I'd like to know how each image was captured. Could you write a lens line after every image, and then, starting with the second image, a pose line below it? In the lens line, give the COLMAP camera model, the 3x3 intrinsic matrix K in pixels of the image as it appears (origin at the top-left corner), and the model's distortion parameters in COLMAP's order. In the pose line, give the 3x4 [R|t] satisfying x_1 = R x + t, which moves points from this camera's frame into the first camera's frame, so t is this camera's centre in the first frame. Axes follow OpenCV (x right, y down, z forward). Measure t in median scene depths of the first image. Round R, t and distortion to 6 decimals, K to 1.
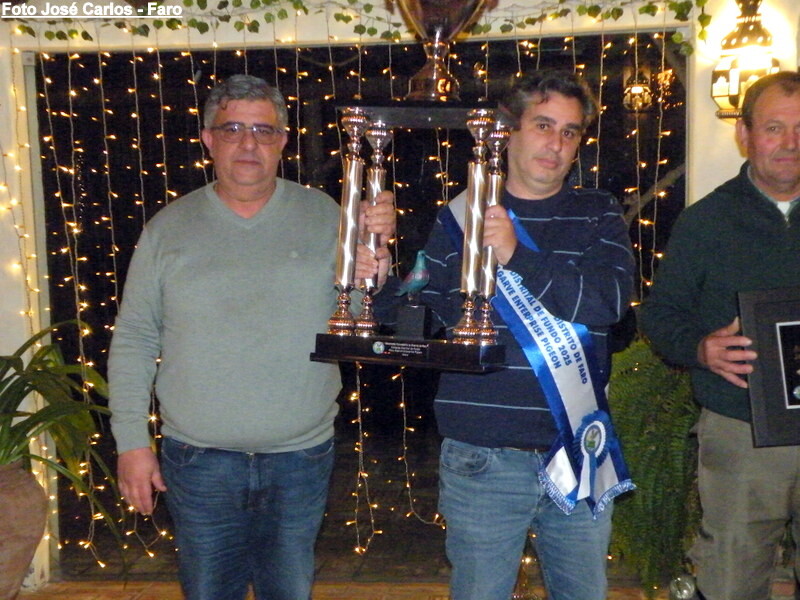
lens RADIAL K [[1249.6, 0, 403.6], [0, 1249.6, 307.6], [0, 0, 1]] dist [0.189826, 0.000000]
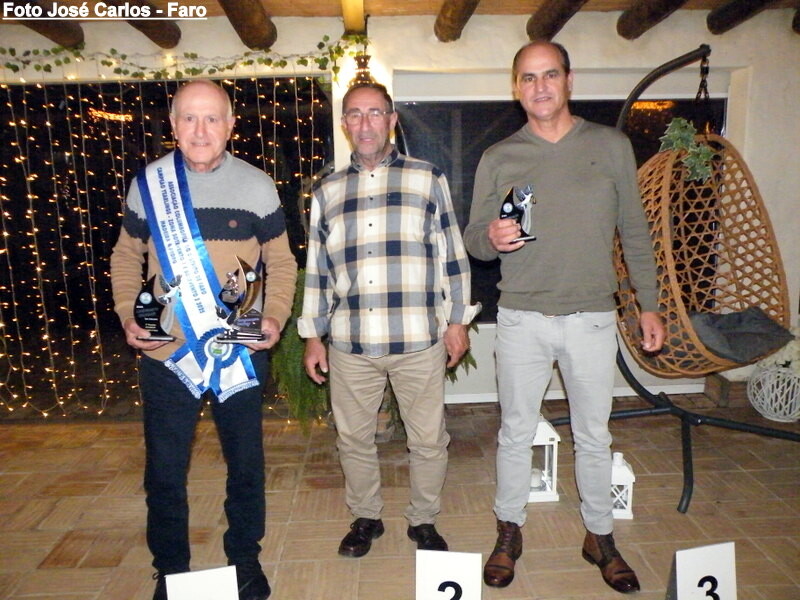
lens RADIAL K [[714.9, 0, 401.7], [0, 714.9, 316.1], [0, 0, 1]] dist [-0.117121, 0.142458]
pose [[0.988568, -0.025733, 0.148562, 0.172119], [0.011187, 0.995130, 0.097929, -0.002385], [-0.150358, -0.095148, 0.984042, 0.078809]]
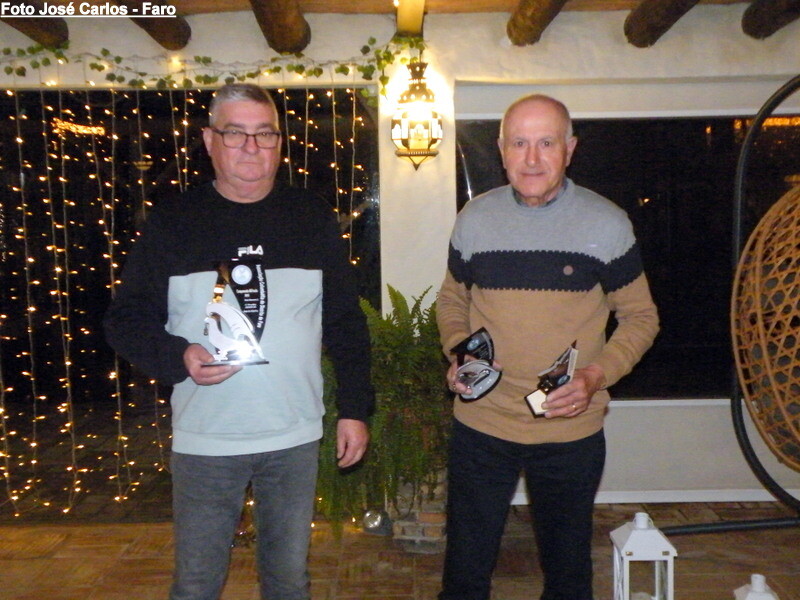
lens RADIAL K [[931.9, 0, 406.2], [0, 931.9, 308.9], [0, 0, 1]] dist [0.060808, 0.000000]
pose [[0.992650, -0.001347, 0.121013, 0.138734], [0.000177, 0.999953, 0.009683, -0.003088], [-0.121020, -0.009591, 0.992604, 0.052802]]
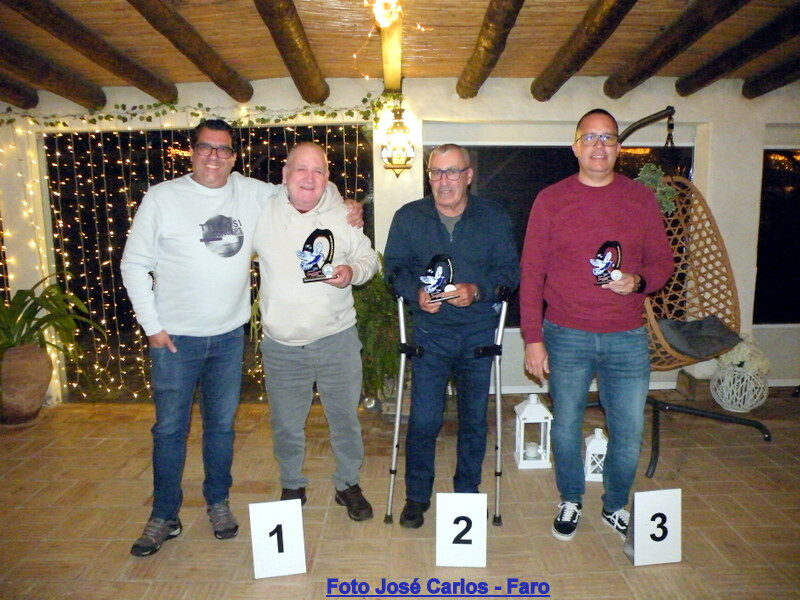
lens RADIAL K [[640.7, 0, 405.9], [0, 640.7, 312.1], [0, 0, 1]] dist [-0.157898, 0.124796]
pose [[0.992382, -0.006057, 0.123052, 0.153295], [-0.002708, 0.997477, 0.070935, 0.004115], [-0.123171, -0.070727, 0.989862, -0.005793]]
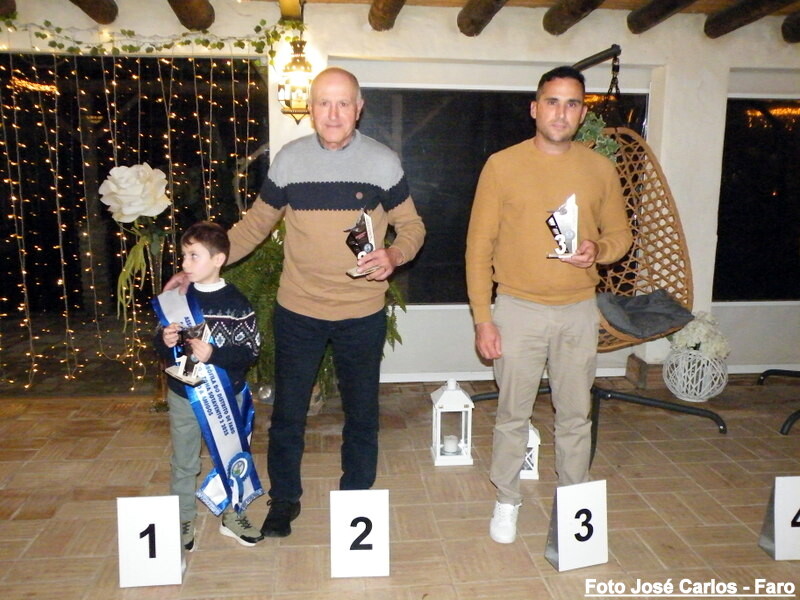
lens RADIAL K [[766.3, 0, 405.3], [0, 766.3, 309.7], [0, 0, 1]] dist [-0.032114, 0.000000]
pose [[0.974539, -0.008220, 0.224066, 0.173998], [-0.013027, 0.995564, 0.093178, 0.011168], [-0.223838, -0.093724, 0.970109, -0.032428]]
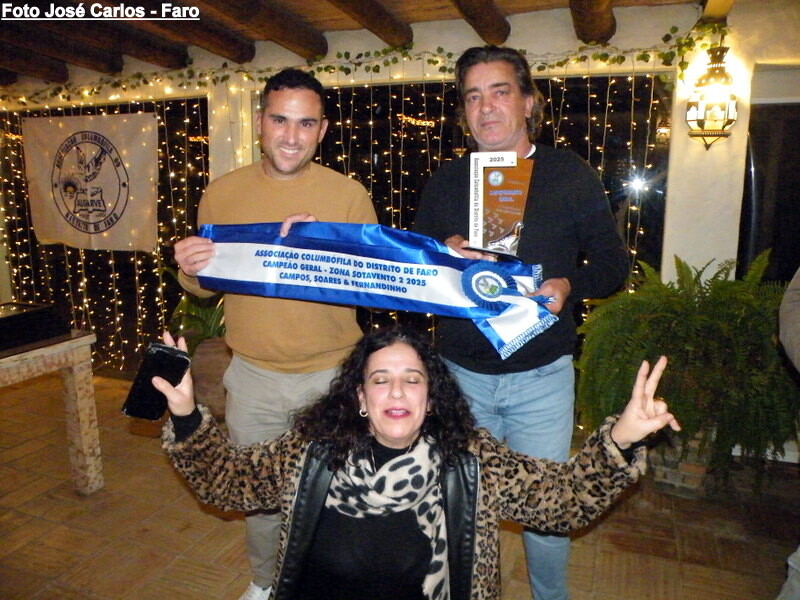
lens RADIAL K [[640.7, 0, 395.4], [0, 640.7, 314.1], [0, 0, 1]] dist [-0.157898, 0.124796]
pose [[0.970202, 0.077853, -0.229450, 0.102198], [-0.052910, 0.992193, 0.112934, -0.014428], [0.236451, -0.097428, 0.966746, 0.242158]]
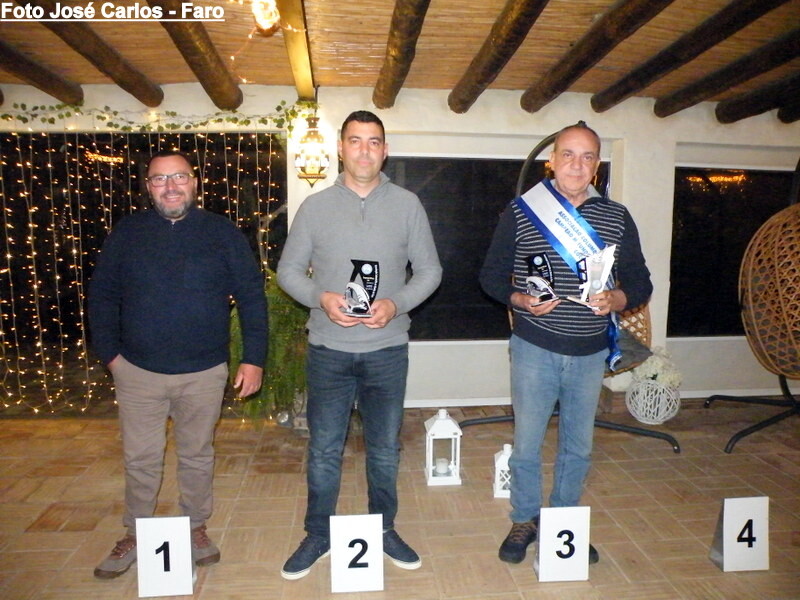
lens RADIAL K [[640.7, 0, 405.7], [0, 640.7, 309.4], [0, 0, 1]] dist [-0.157898, 0.124796]
pose [[0.976422, 0.001807, 0.215865, 0.194138], [-0.012993, 0.998644, 0.050409, 0.000843], [-0.215481, -0.052025, 0.975121, 0.004834]]
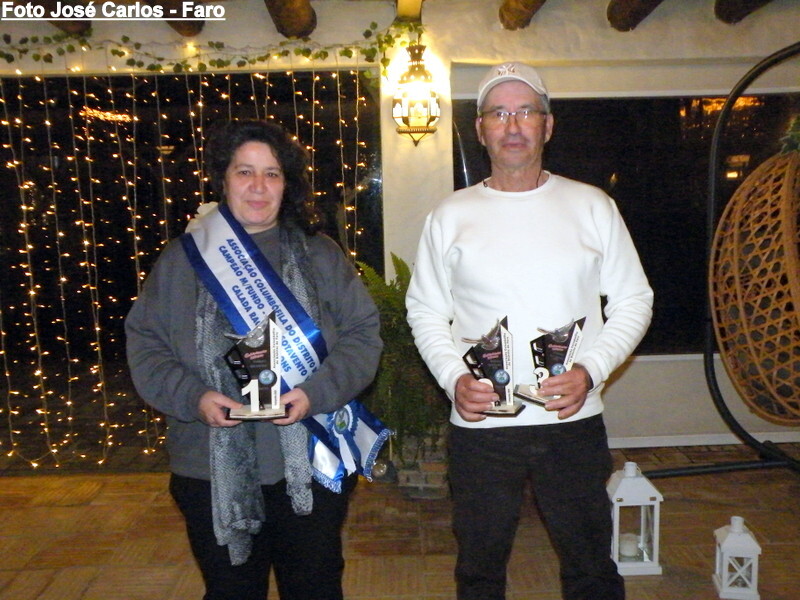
lens RADIAL K [[809.5, 0, 409.4], [0, 809.5, 309.4], [0, 0, 1]] dist [-0.004927, 0.000000]
pose [[0.990832, -0.017307, 0.133987, 0.135200], [0.010320, 0.998559, 0.052666, -0.003647], [-0.134705, -0.050800, 0.989583, 0.110076]]
